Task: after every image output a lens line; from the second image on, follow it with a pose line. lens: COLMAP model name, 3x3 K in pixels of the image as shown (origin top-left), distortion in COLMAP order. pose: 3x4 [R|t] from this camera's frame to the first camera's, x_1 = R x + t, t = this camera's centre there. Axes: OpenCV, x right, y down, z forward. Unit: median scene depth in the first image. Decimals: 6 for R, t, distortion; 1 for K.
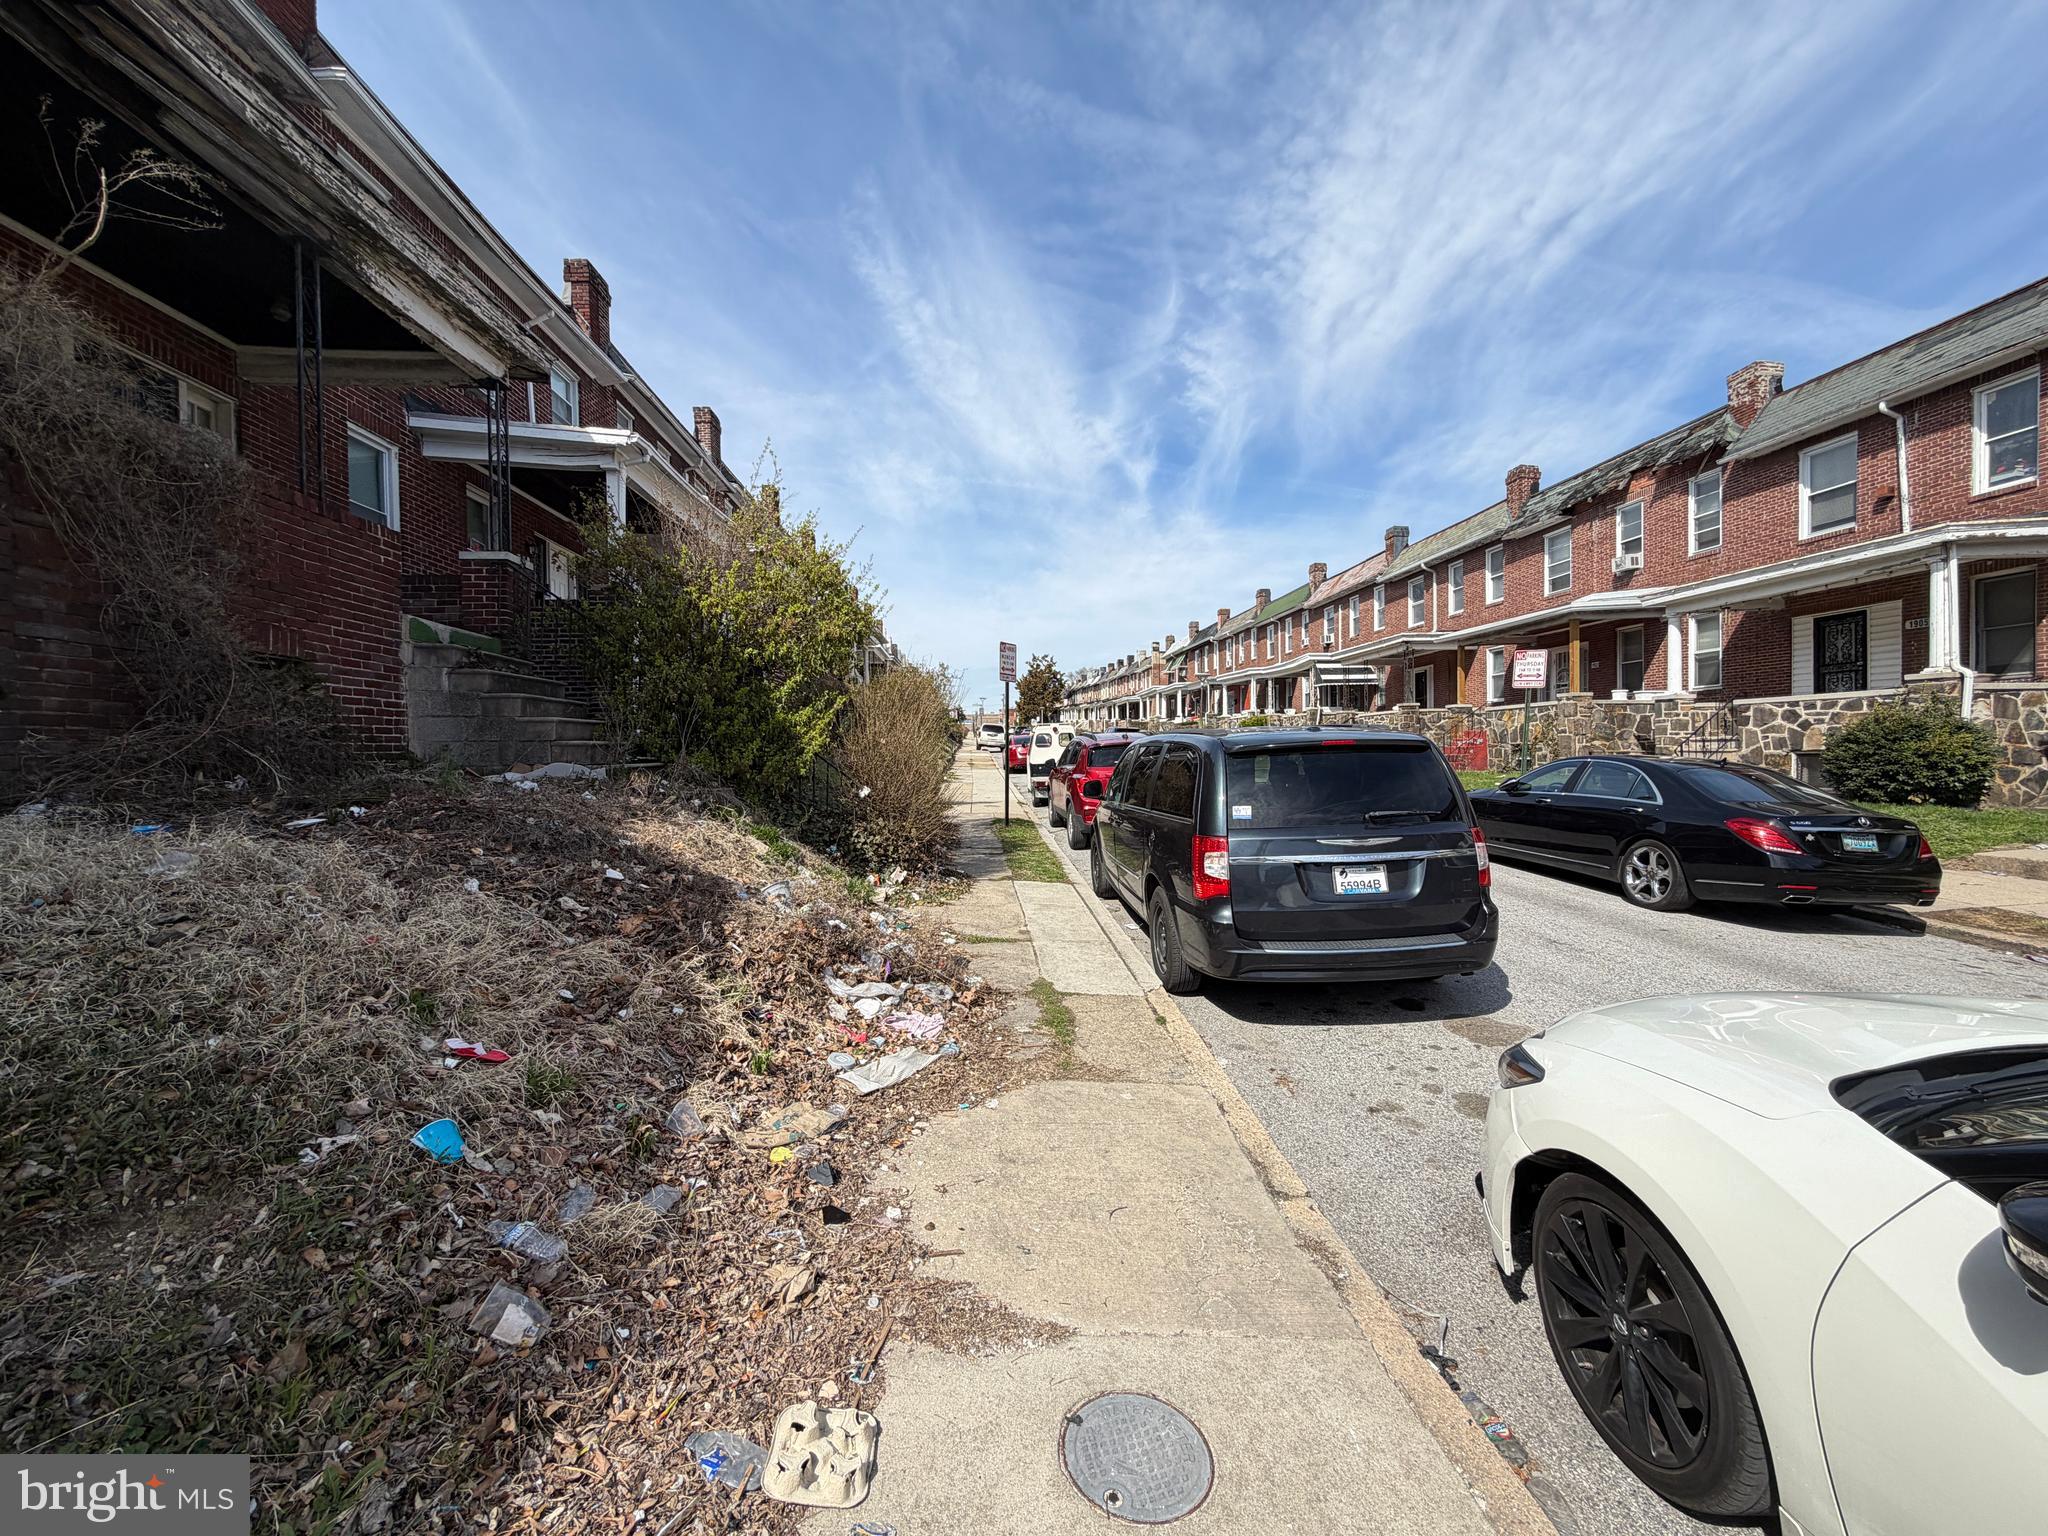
lens RADIAL K [[827.8, 0, 1023.1], [0, 827.8, 760.1], [0, 0, 1]] dist [-0.001905, -0.000600]
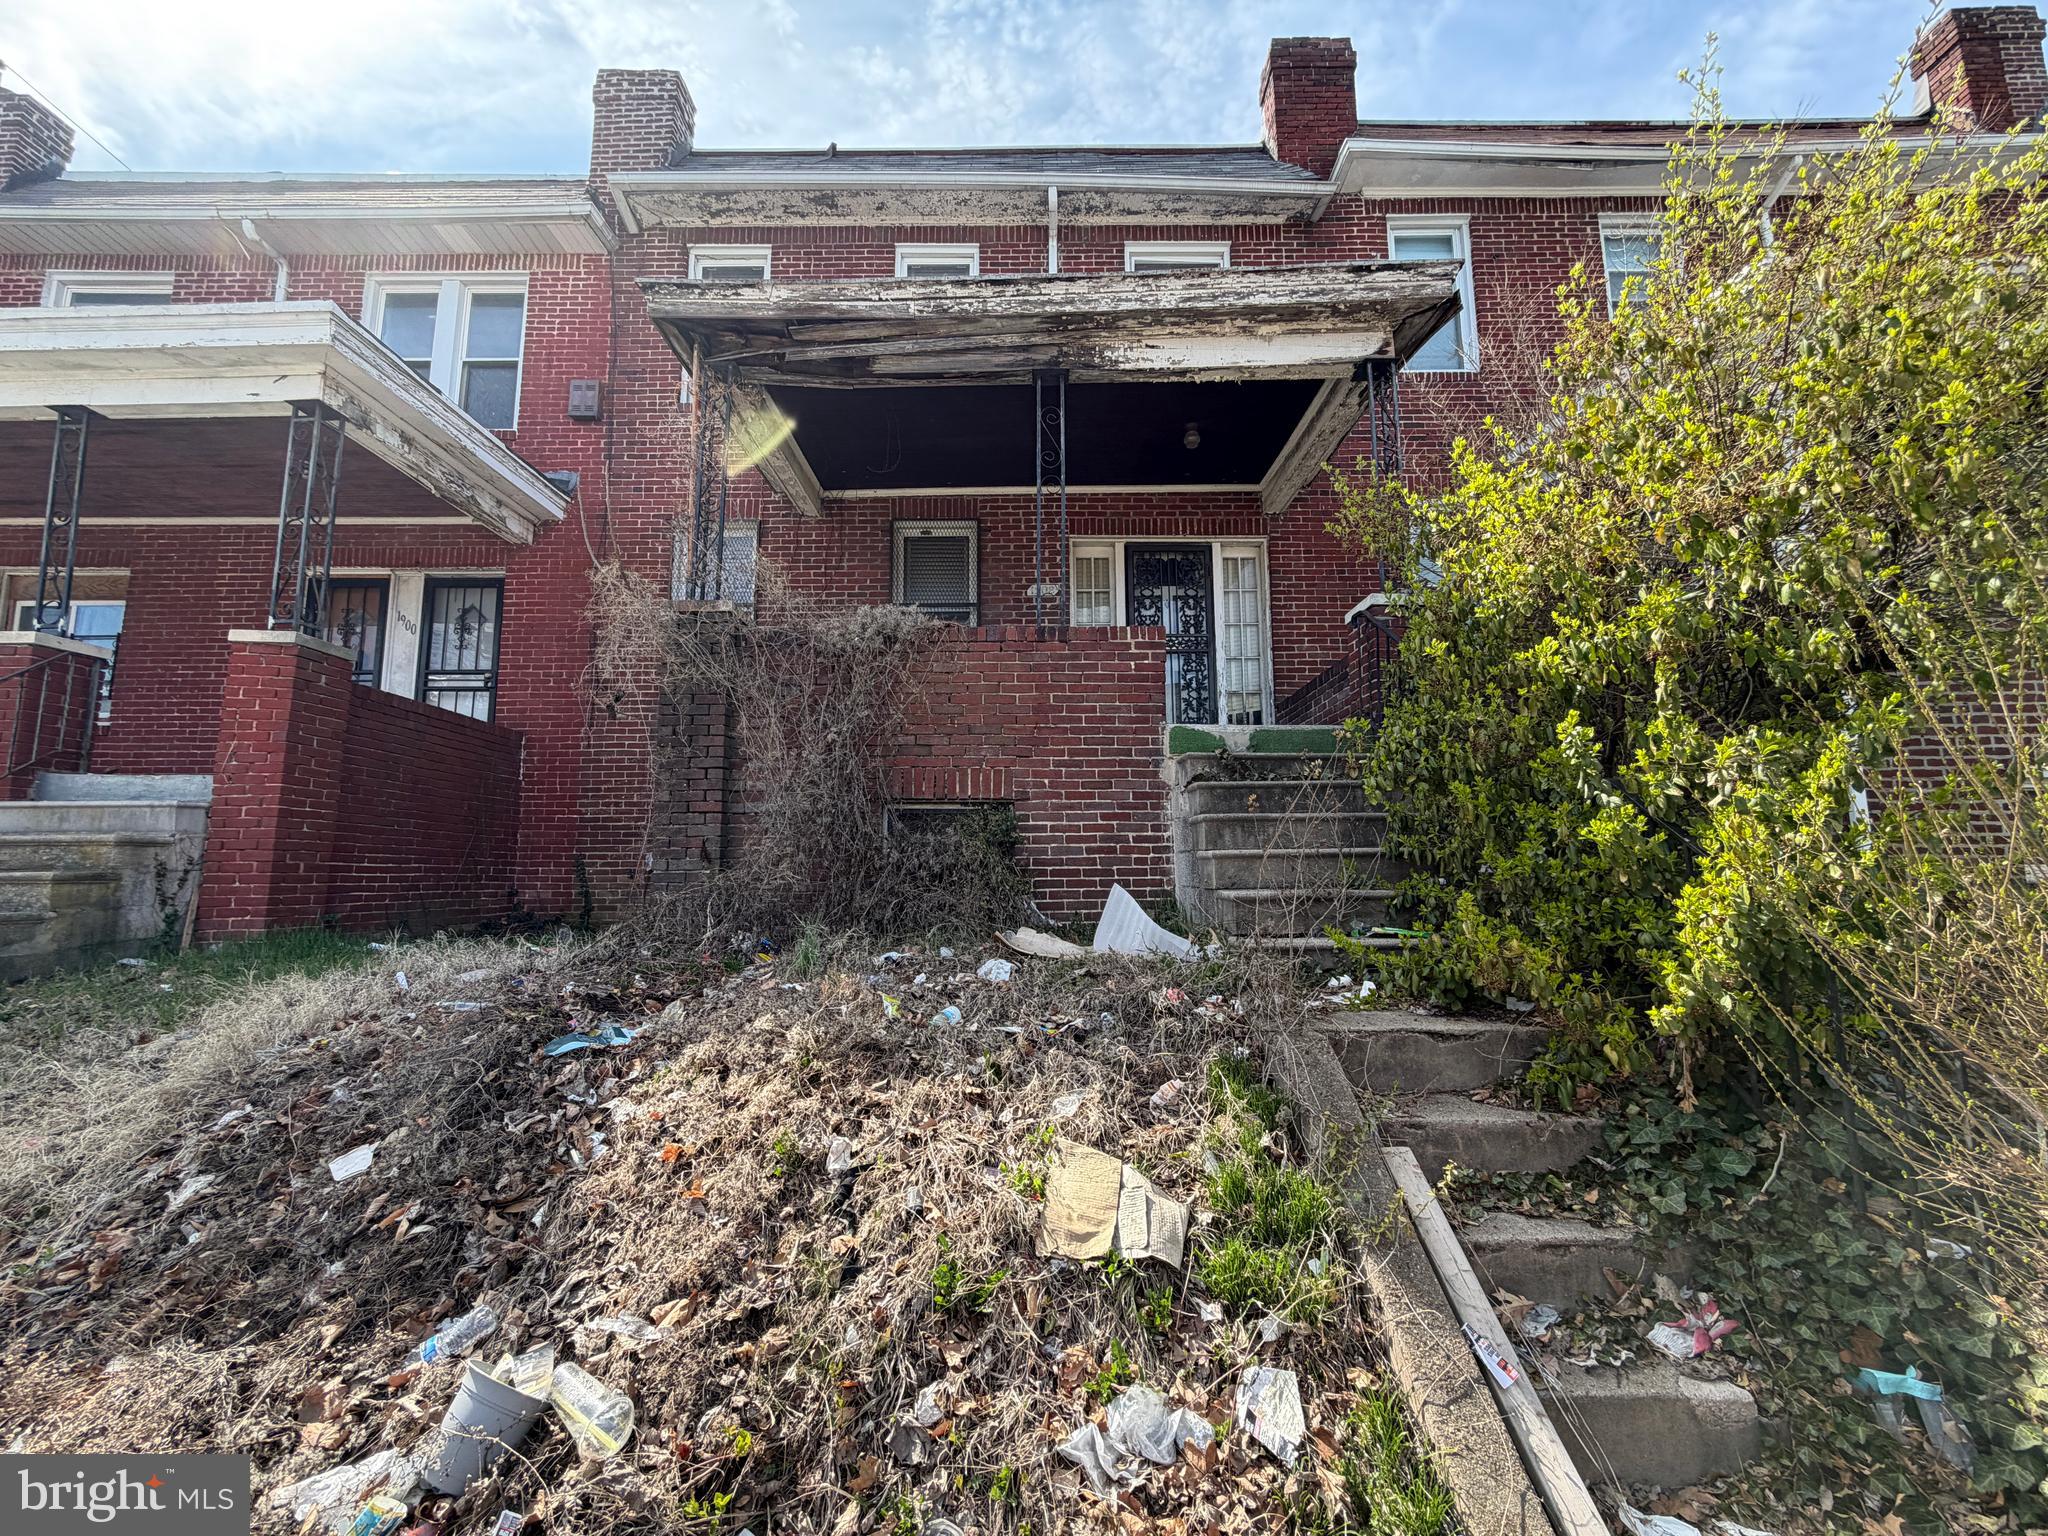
lens RADIAL K [[827.8, 0, 1028.1], [0, 827.8, 769.4], [0, 0, 1]] dist [-0.001905, -0.000600]
pose [[-0.077837, -0.118451, -0.989904, 0.037945], [-0.006667, 0.992956, -0.118292, -0.031511], [0.996944, -0.002607, -0.078079, 0.775255]]
